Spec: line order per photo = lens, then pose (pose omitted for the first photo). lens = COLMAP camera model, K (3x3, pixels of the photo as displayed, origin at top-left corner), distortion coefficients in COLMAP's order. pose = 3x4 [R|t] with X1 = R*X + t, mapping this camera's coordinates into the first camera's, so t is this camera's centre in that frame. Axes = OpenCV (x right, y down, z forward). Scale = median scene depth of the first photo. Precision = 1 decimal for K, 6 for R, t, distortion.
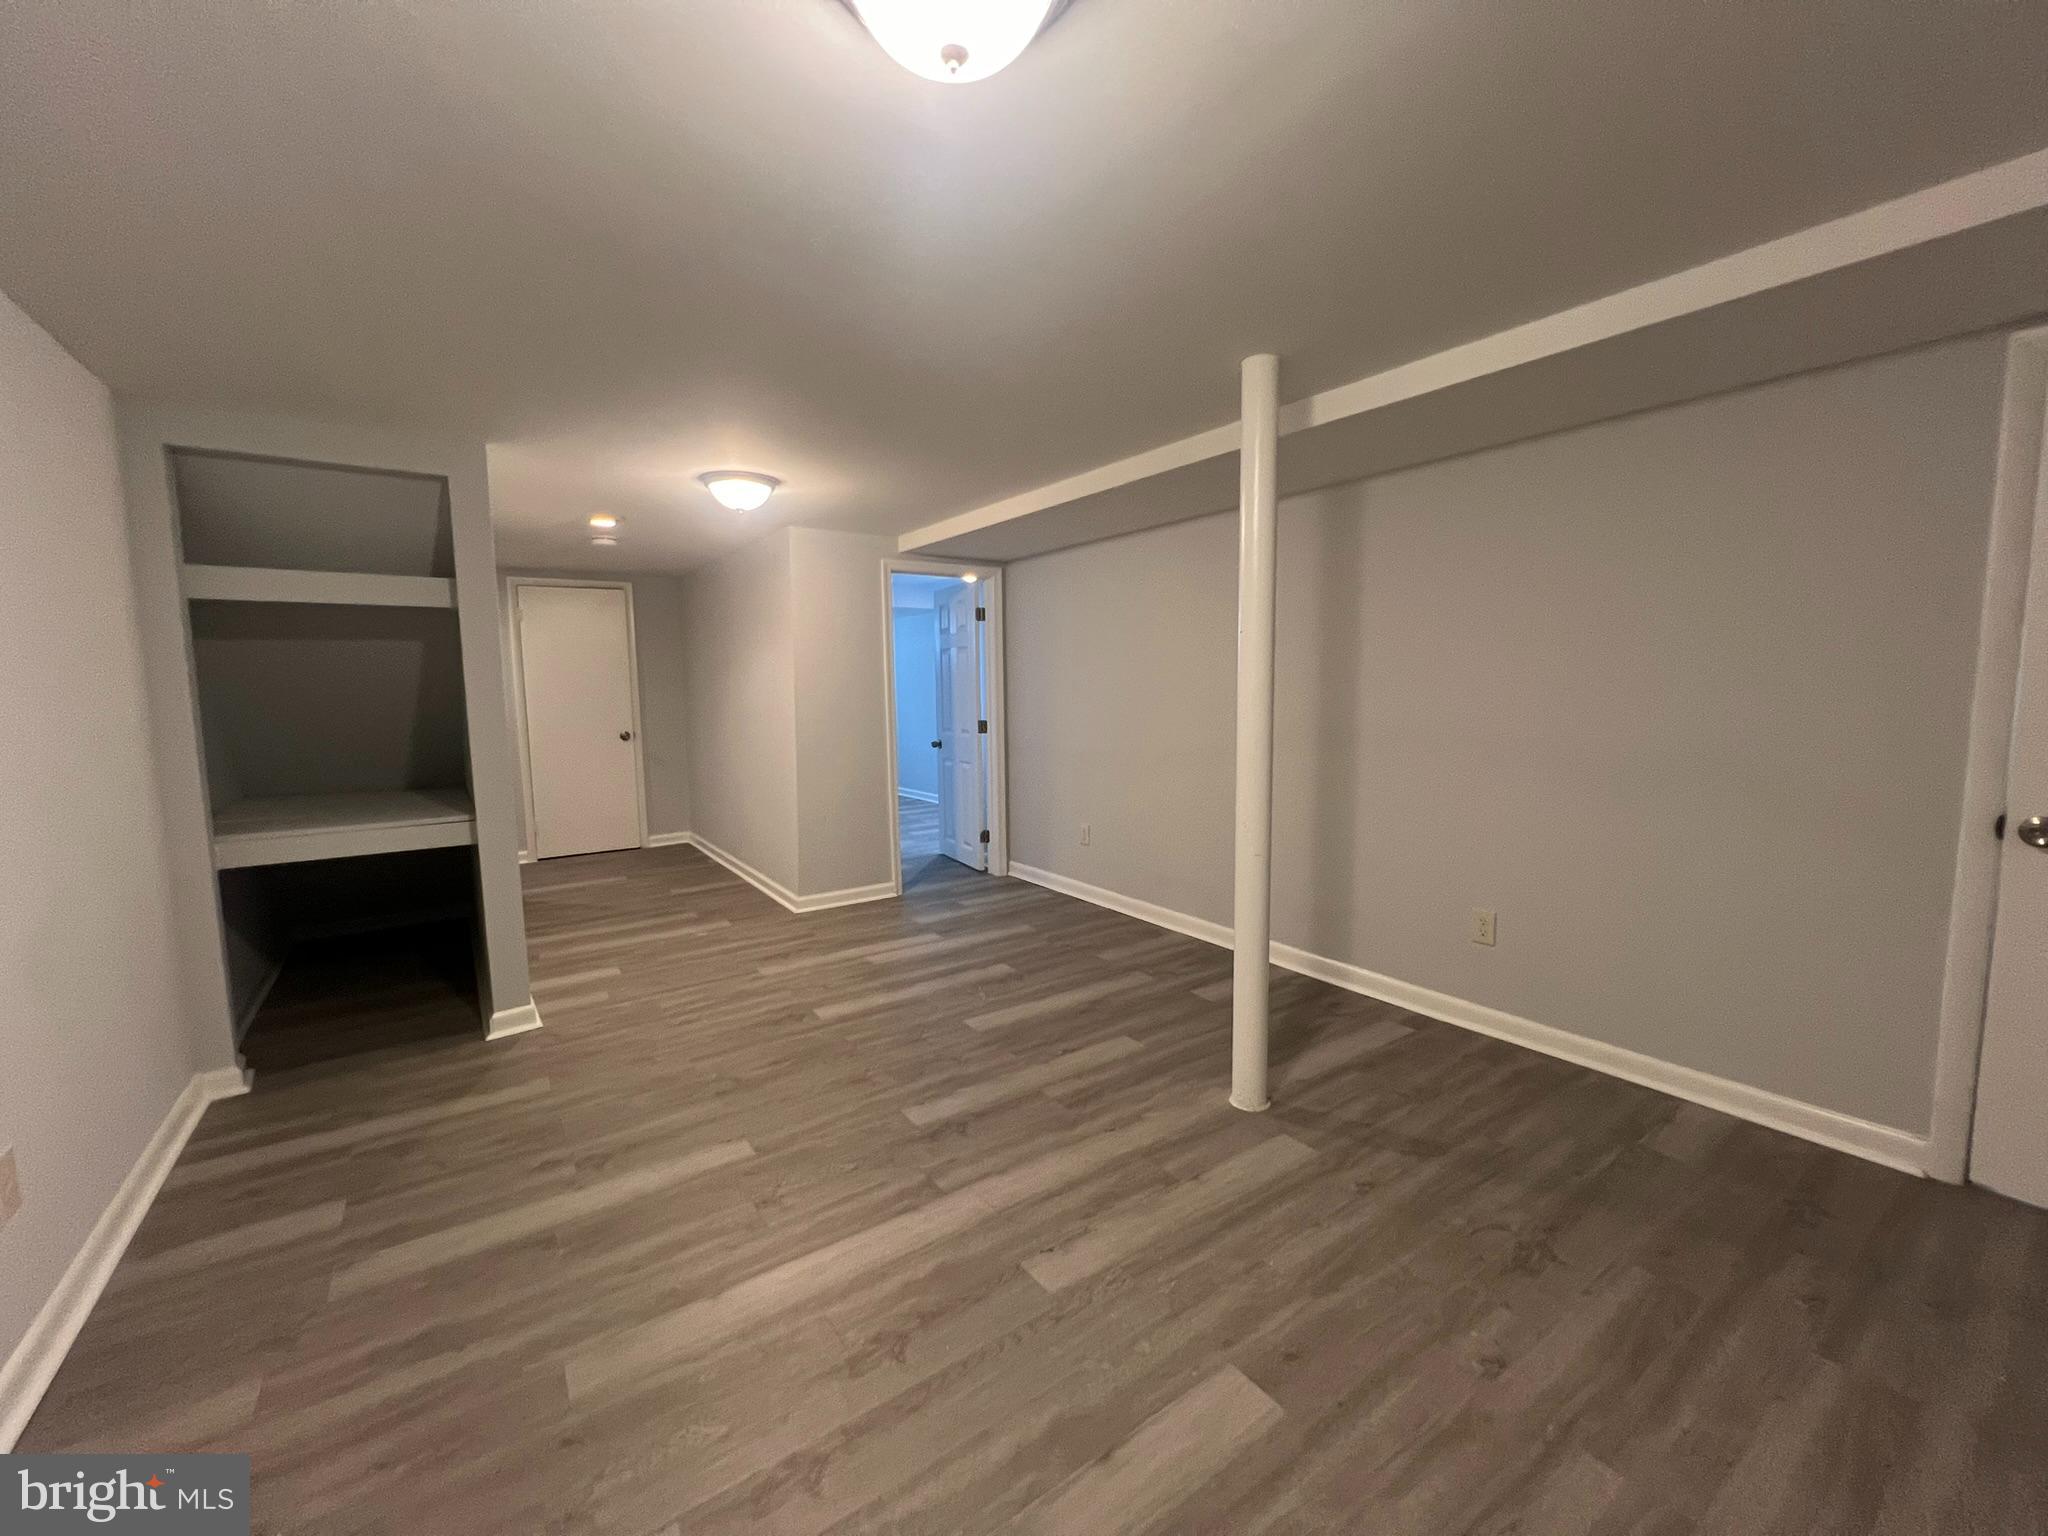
lens RADIAL K [[822.1, 0, 1021.3], [0, 822.1, 765.9], [0, 0, 1]] dist [-0.001253, 0.000756]
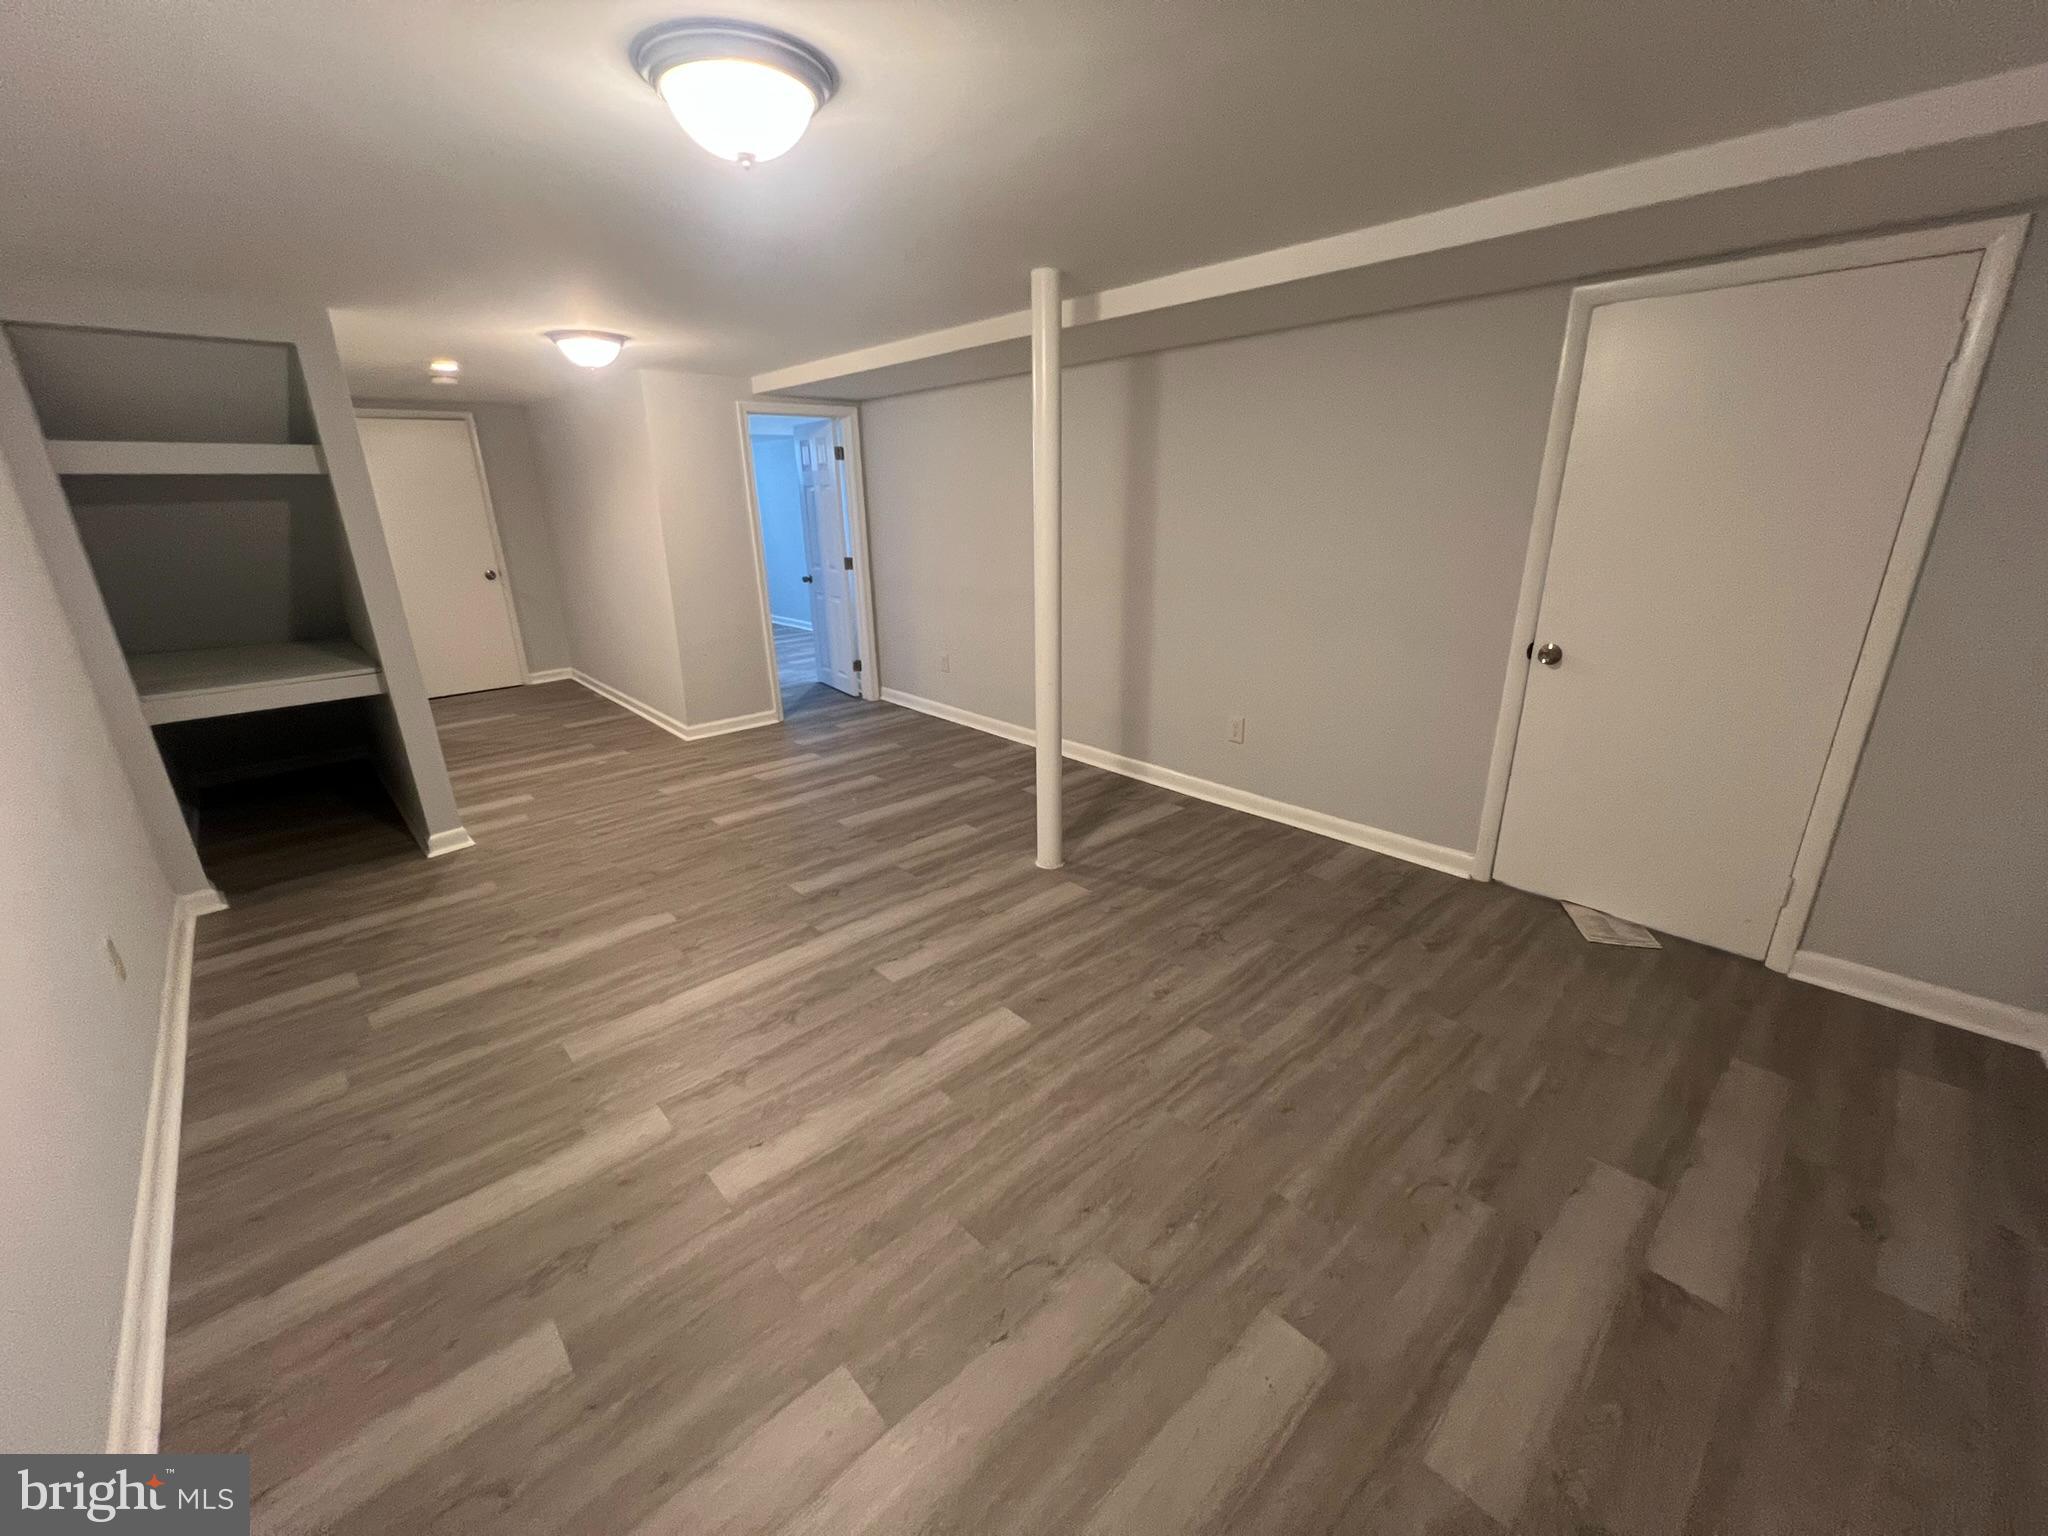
lens RADIAL K [[822.1, 0, 1020.8], [0, 822.1, 765.3], [0, 0, 1]] dist [-0.001253, 0.000756]
pose [[0.991174, -0.045774, 0.124410, 0.066069], [0.017232, 0.975018, 0.221454, -0.051981], [-0.131439, -0.217356, 0.967202, -0.272928]]
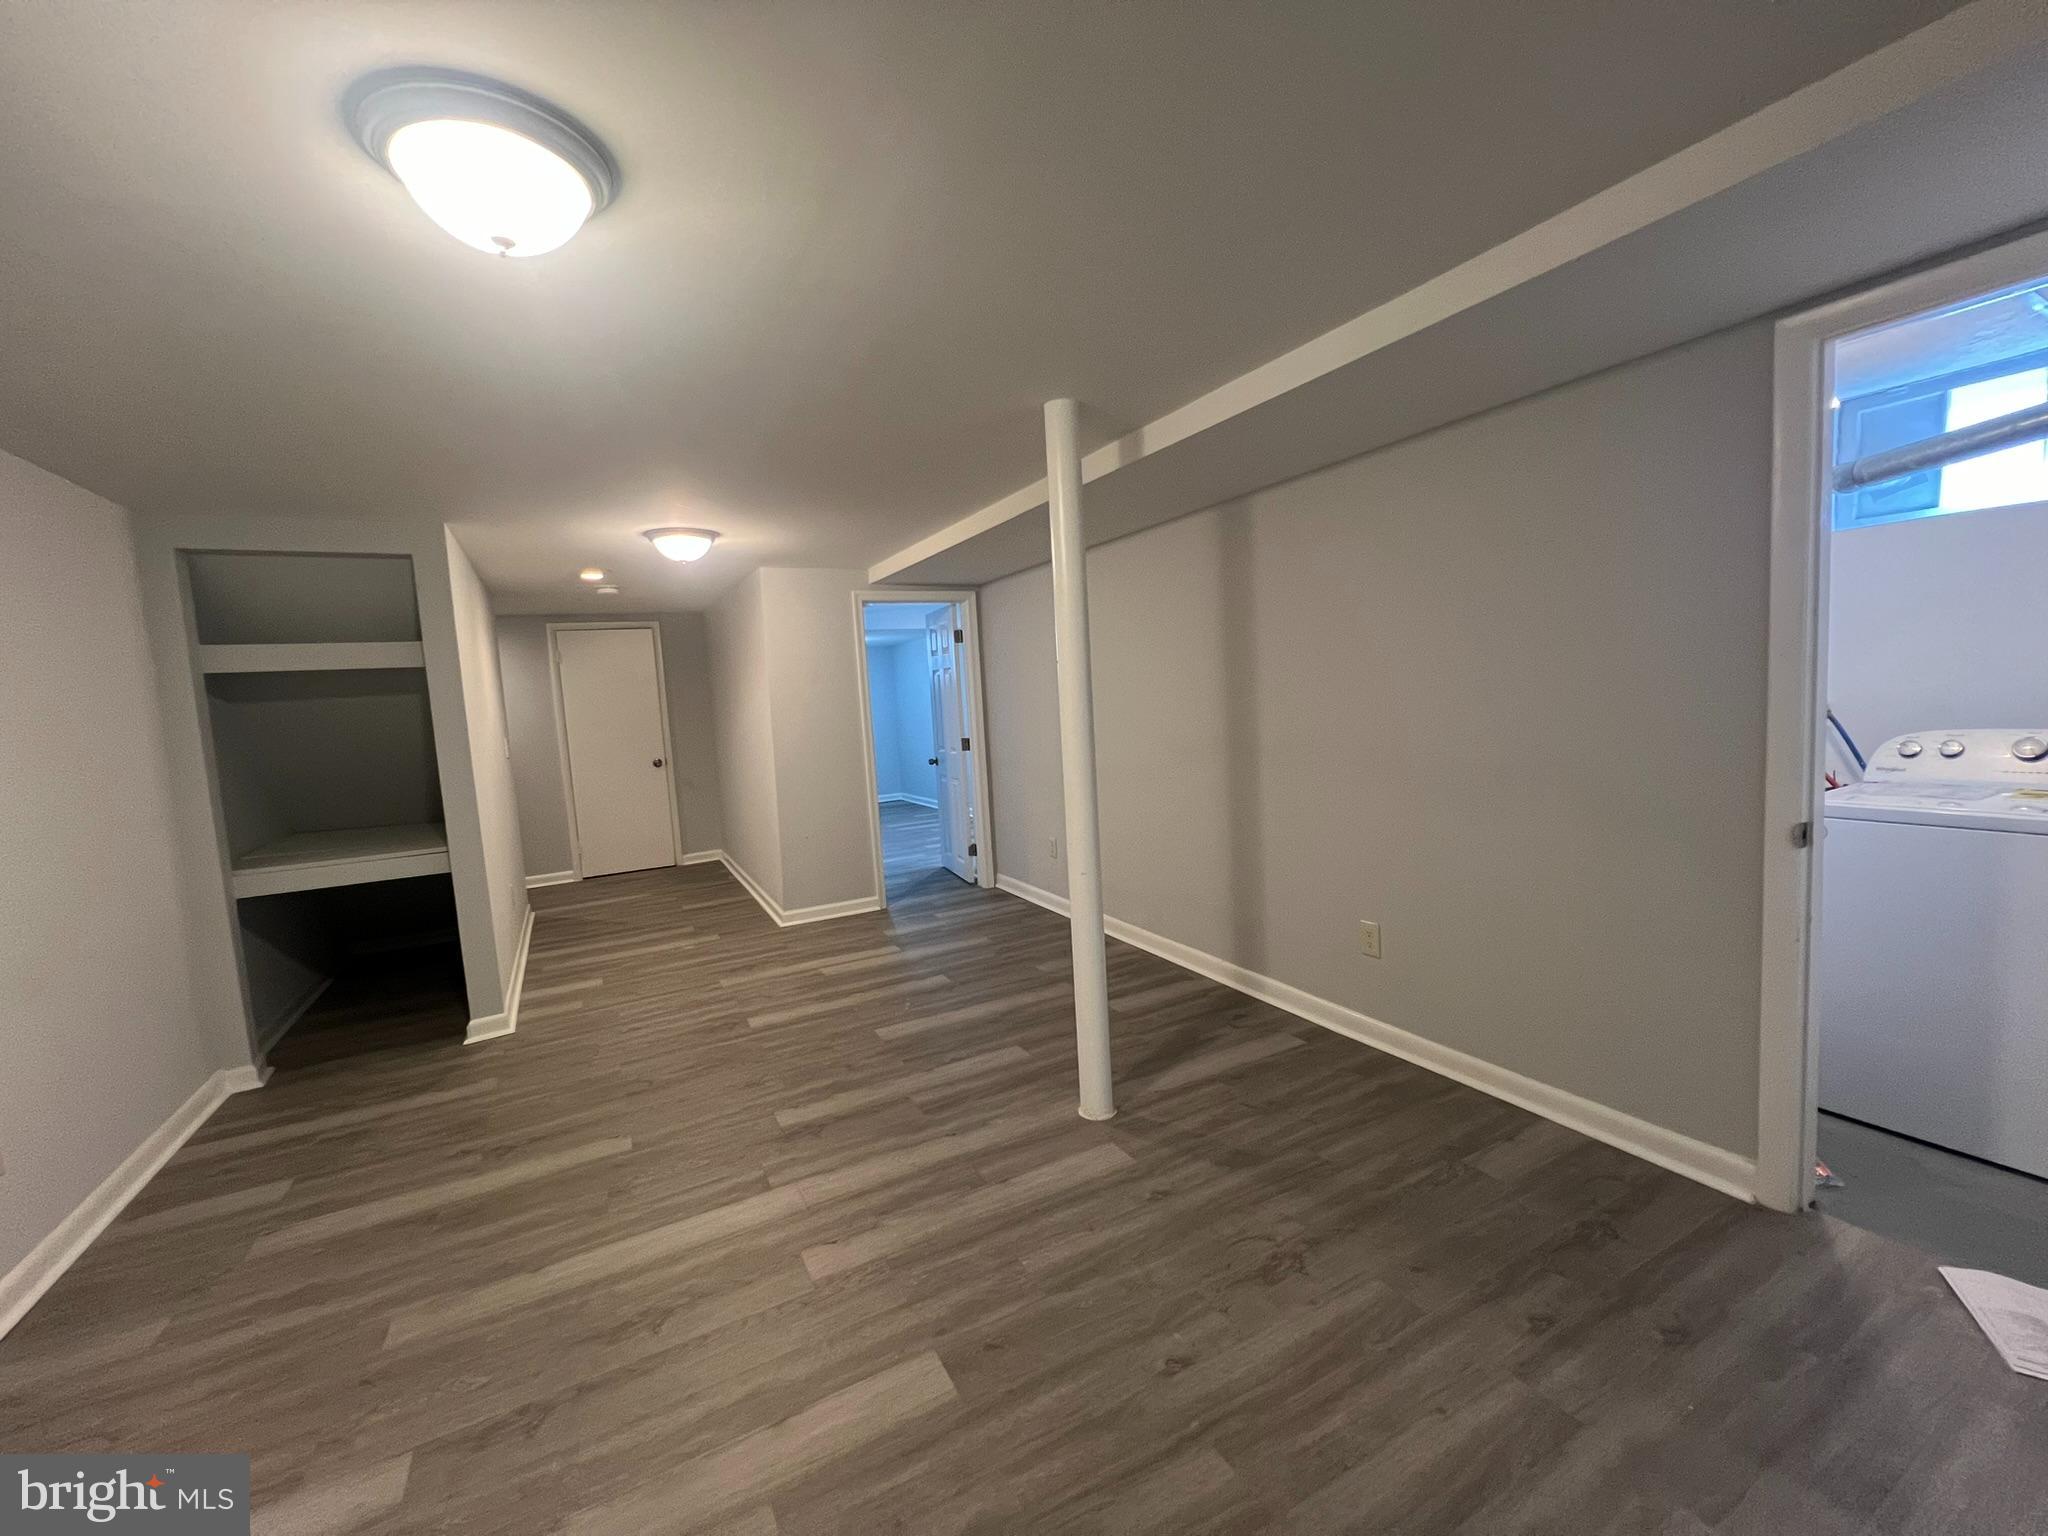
lens RADIAL K [[822.1, 0, 1020.4], [0, 822.1, 767.0], [0, 0, 1]] dist [-0.001253, 0.000756]
pose [[0.991817, -0.032555, -0.123449, 0.317060], [0.032001, 0.999467, -0.006463, -0.021744], [0.123594, 0.002460, 0.992330, -0.043066]]
